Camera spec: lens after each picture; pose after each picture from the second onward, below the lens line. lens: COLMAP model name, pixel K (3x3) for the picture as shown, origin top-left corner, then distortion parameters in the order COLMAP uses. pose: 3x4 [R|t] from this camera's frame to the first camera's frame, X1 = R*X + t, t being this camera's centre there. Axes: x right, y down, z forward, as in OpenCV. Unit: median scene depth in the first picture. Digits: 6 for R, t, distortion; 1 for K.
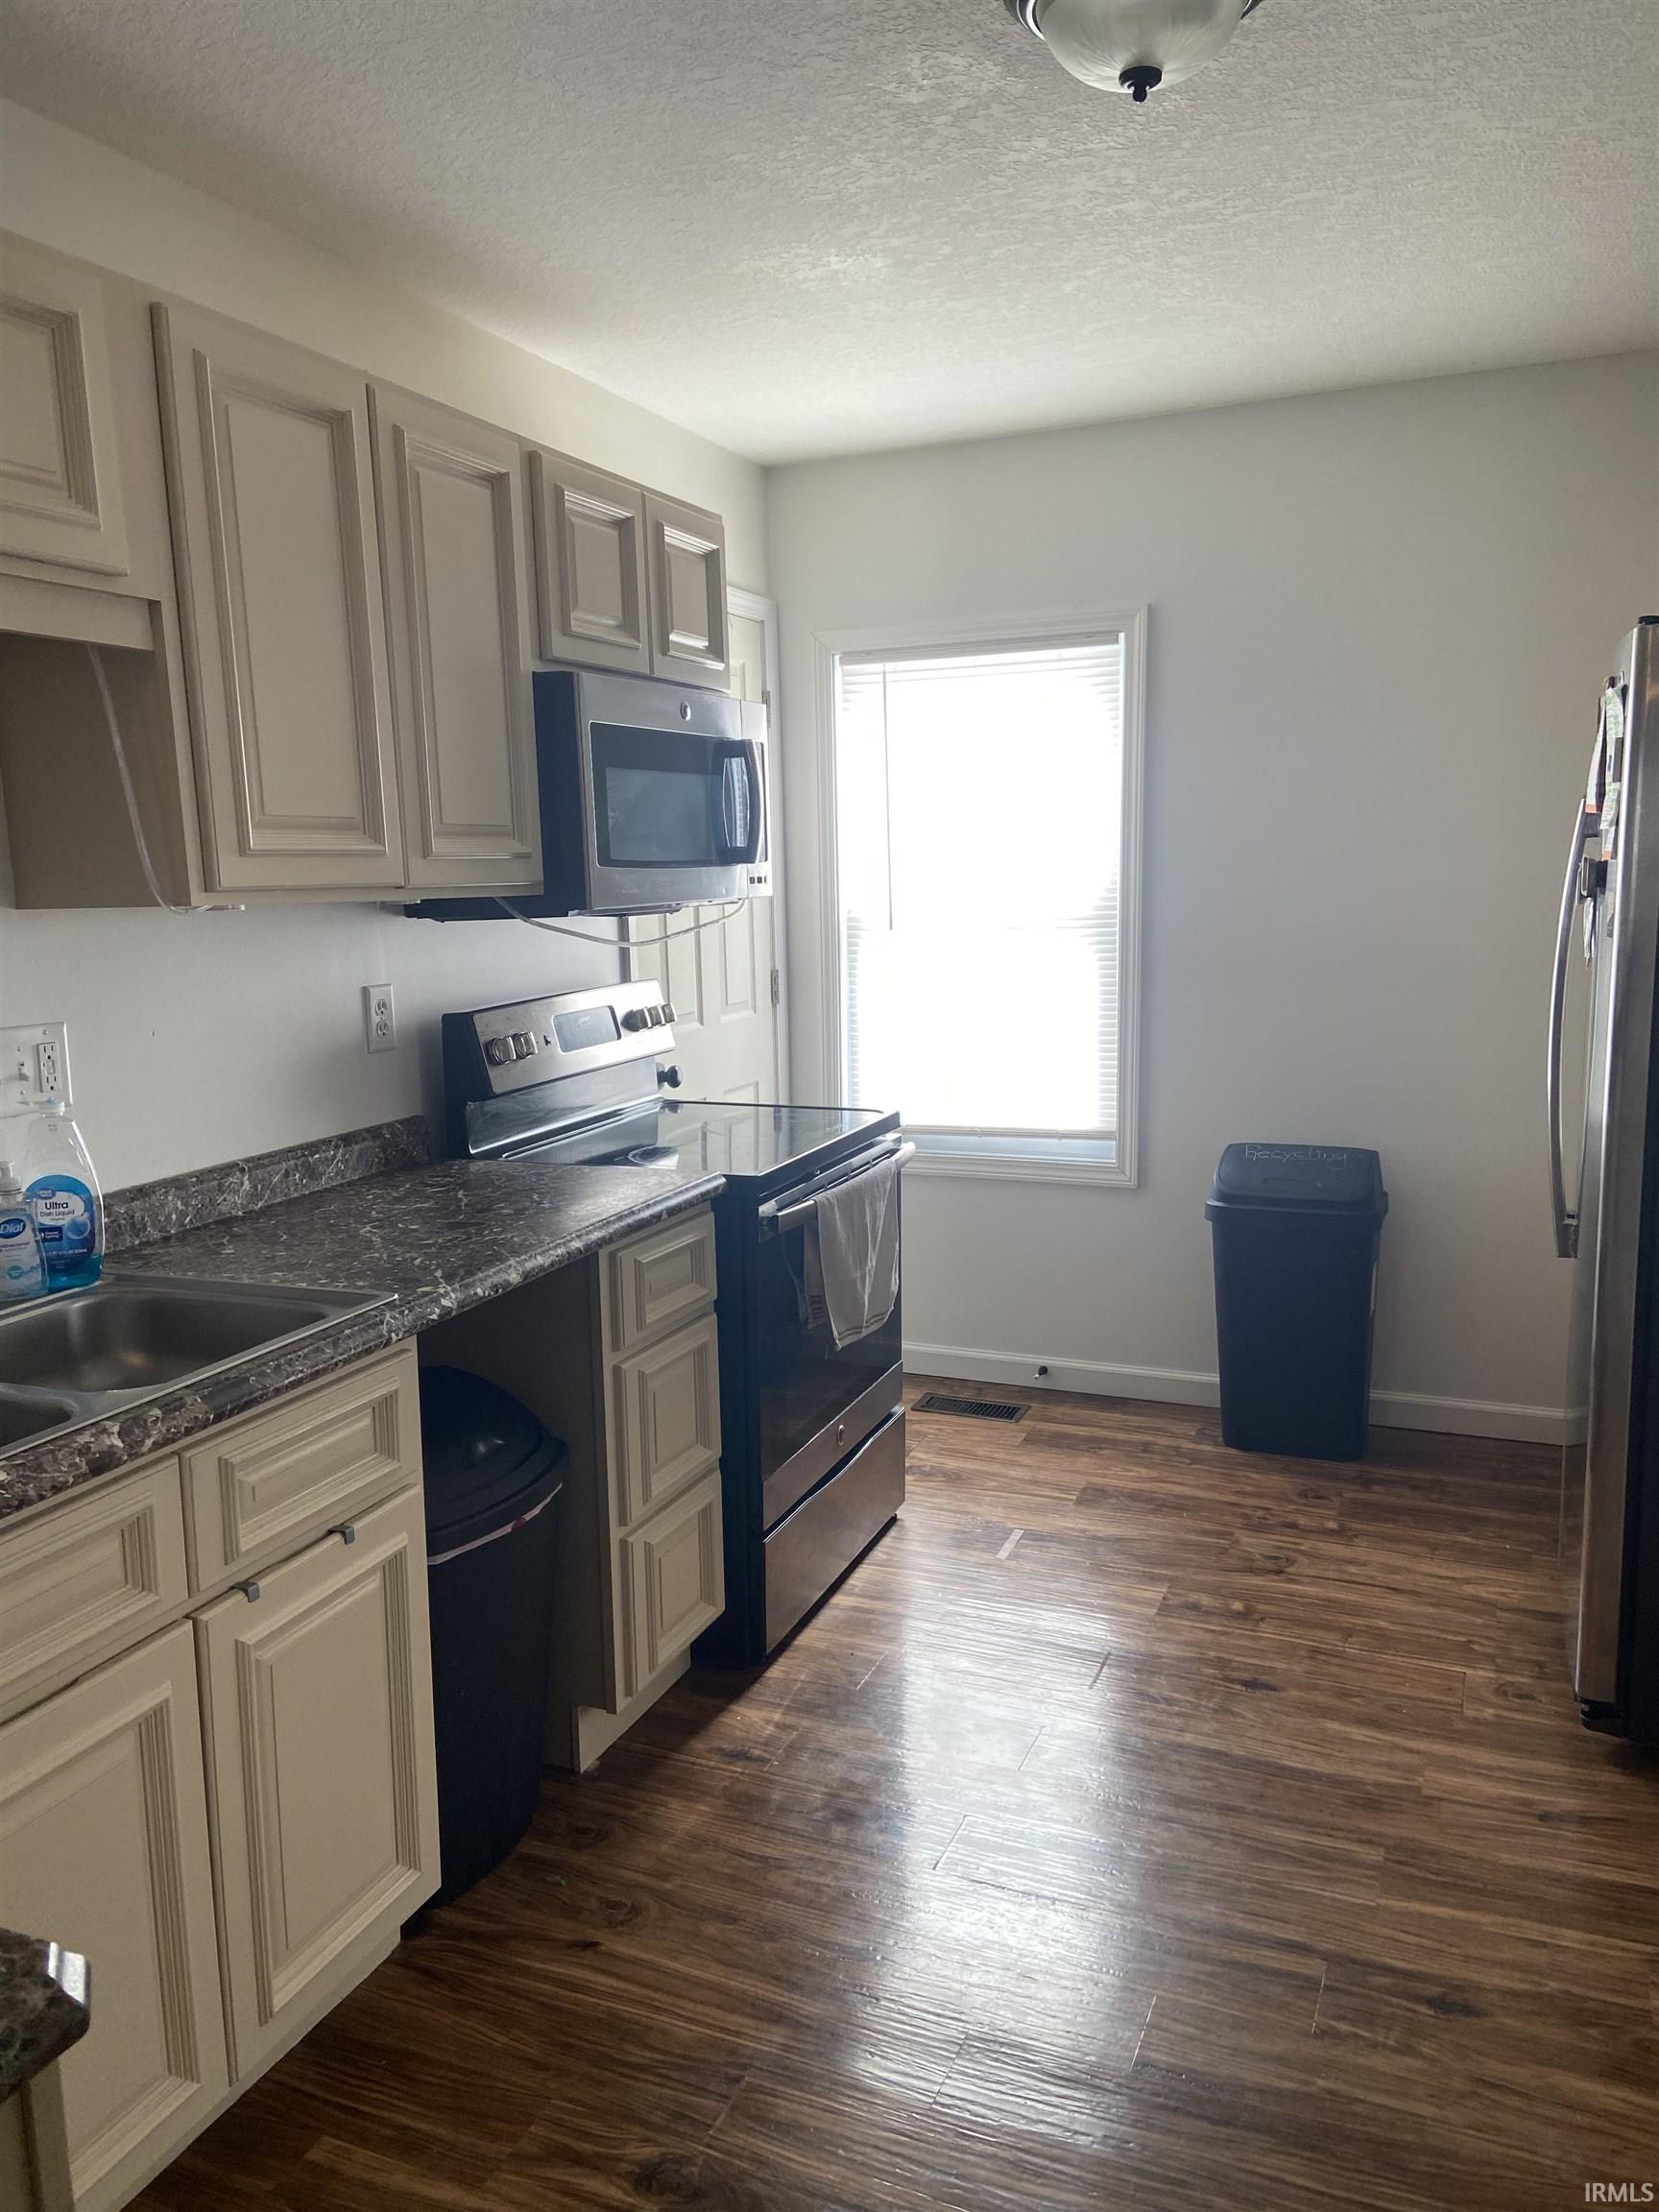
lens RADIAL K [[1647.6, 0, 820.1], [0, 1647.6, 1099.9], [0, 0, 1]] dist [0.031059, -0.040081]
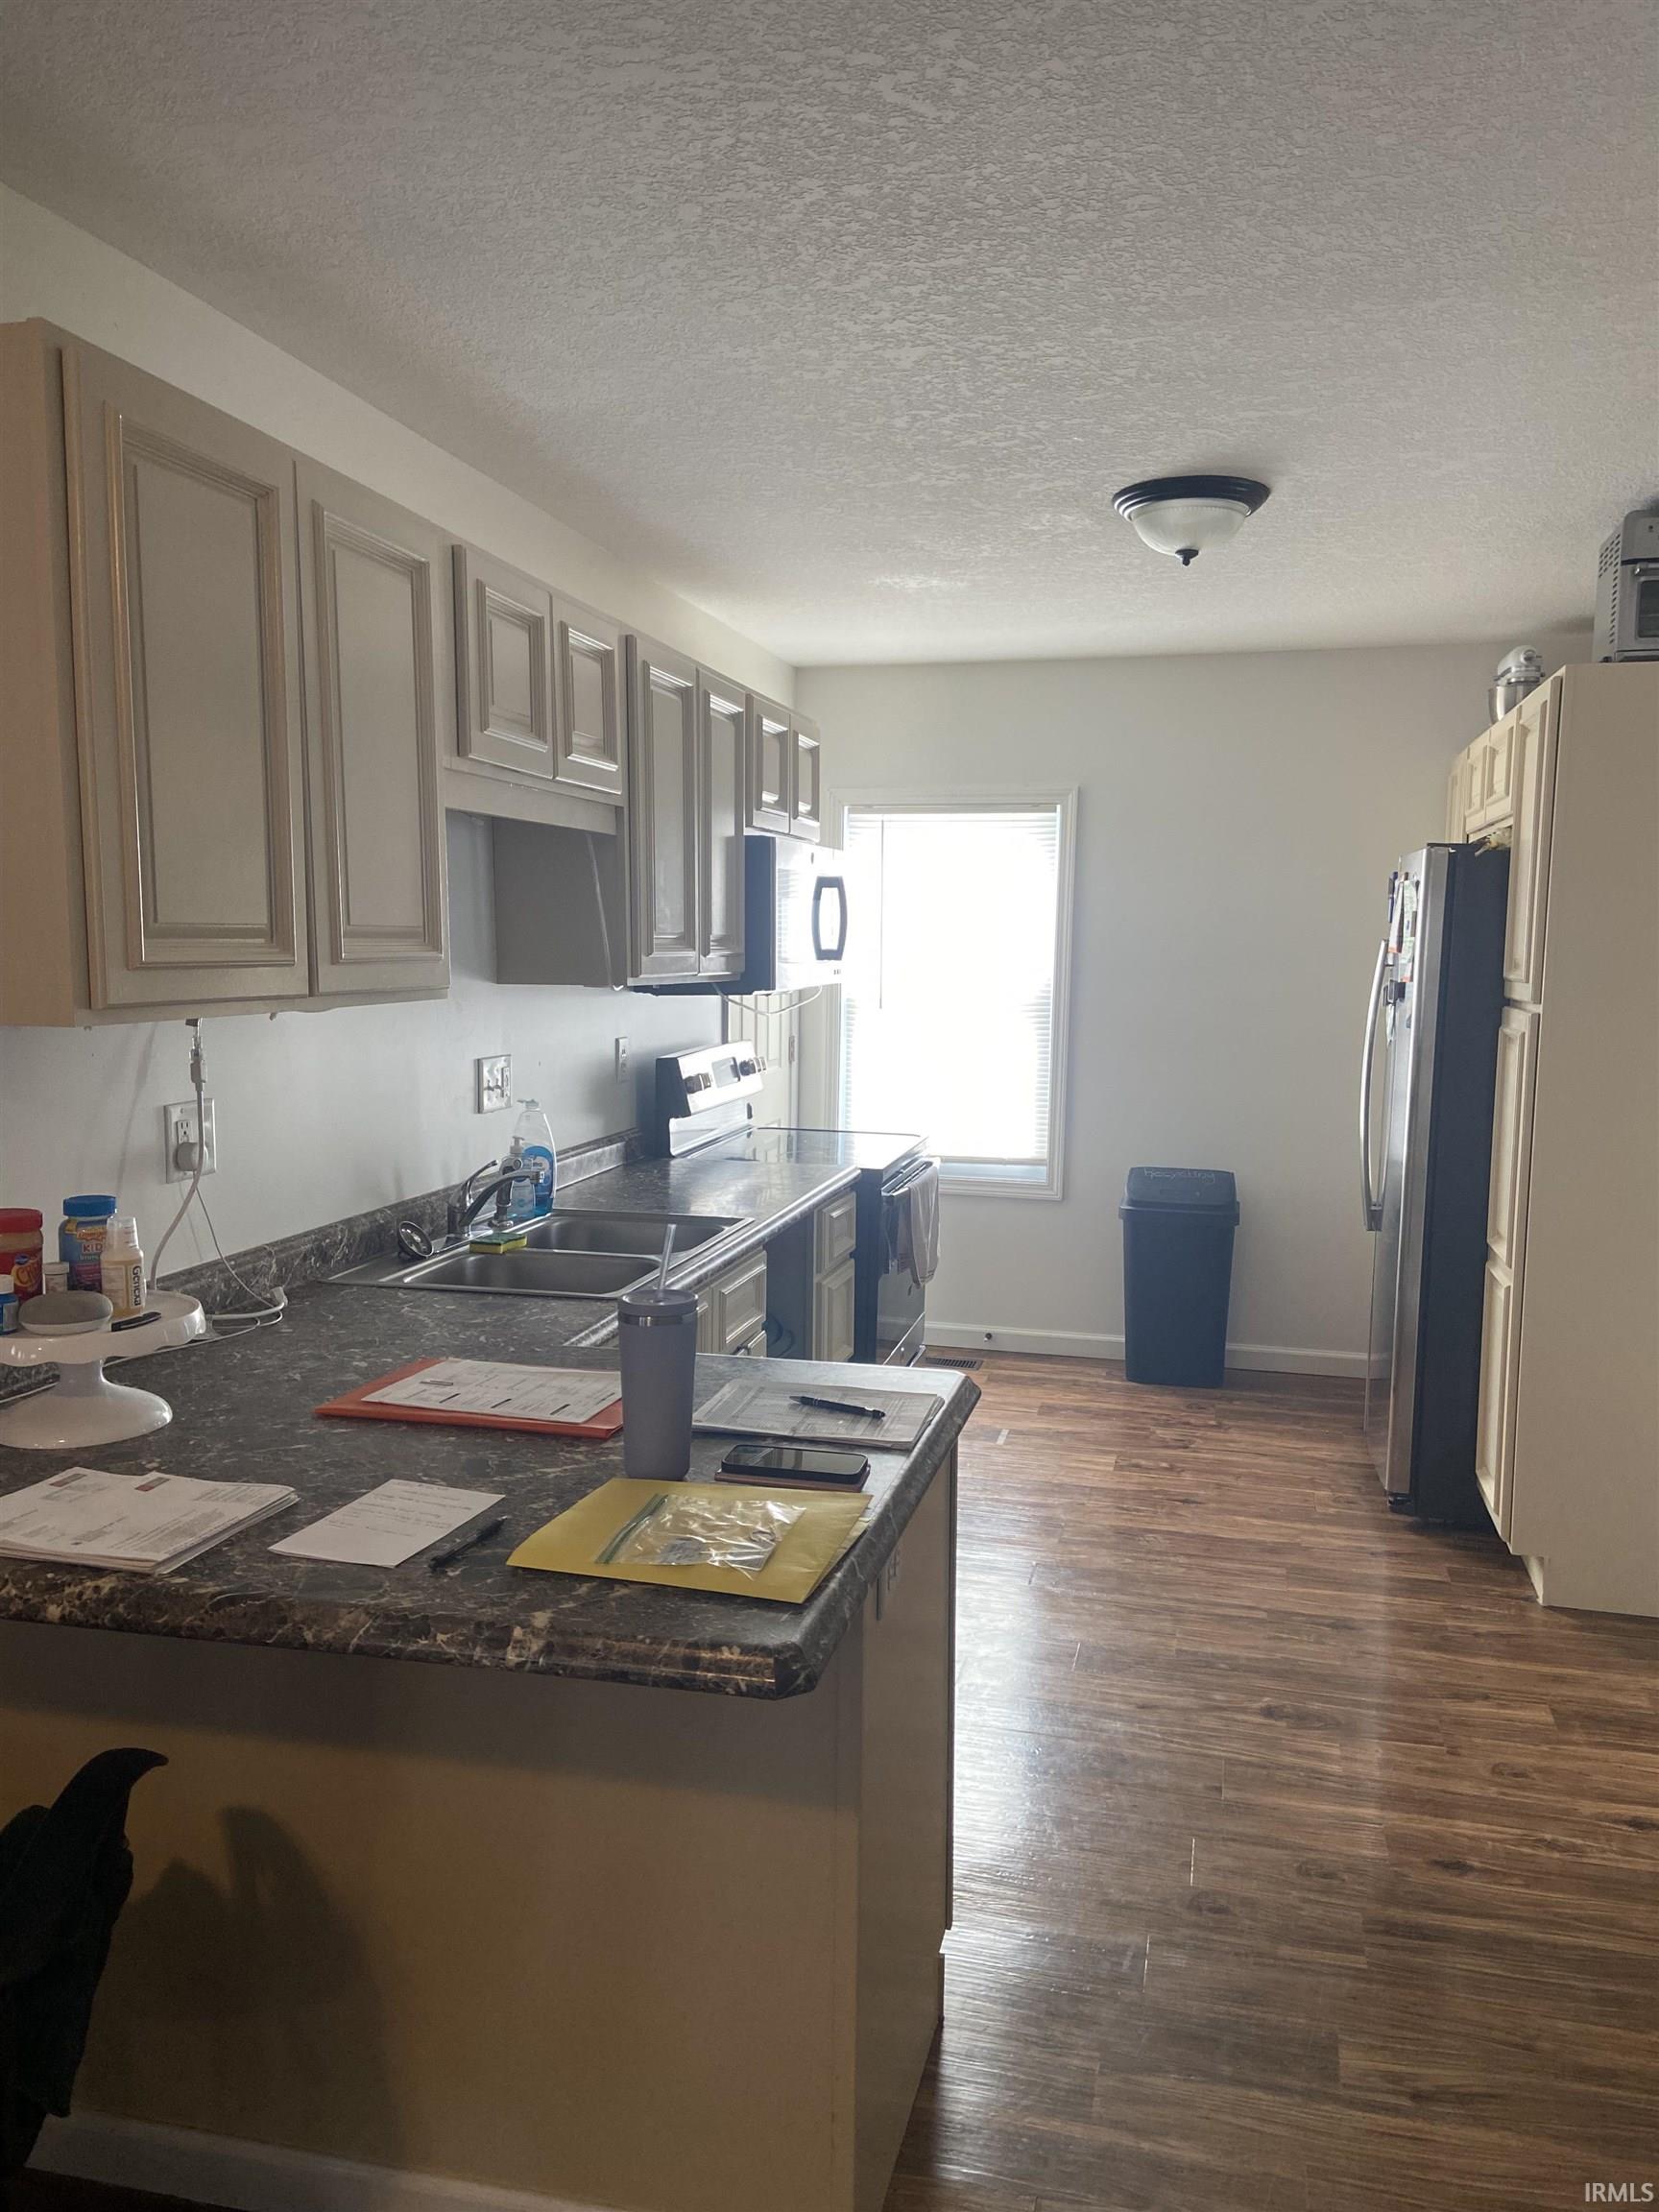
lens RADIAL K [[1647.6, 0, 834.4], [0, 1647.6, 1114.2], [0, 0, 1]] dist [0.031059, -0.040081]
pose [[0.986106, 0.019420, 0.164978, -0.270390], [-0.013050, 0.999130, -0.039606, 0.045795], [-0.165603, 0.036903, 0.985502, -0.402277]]
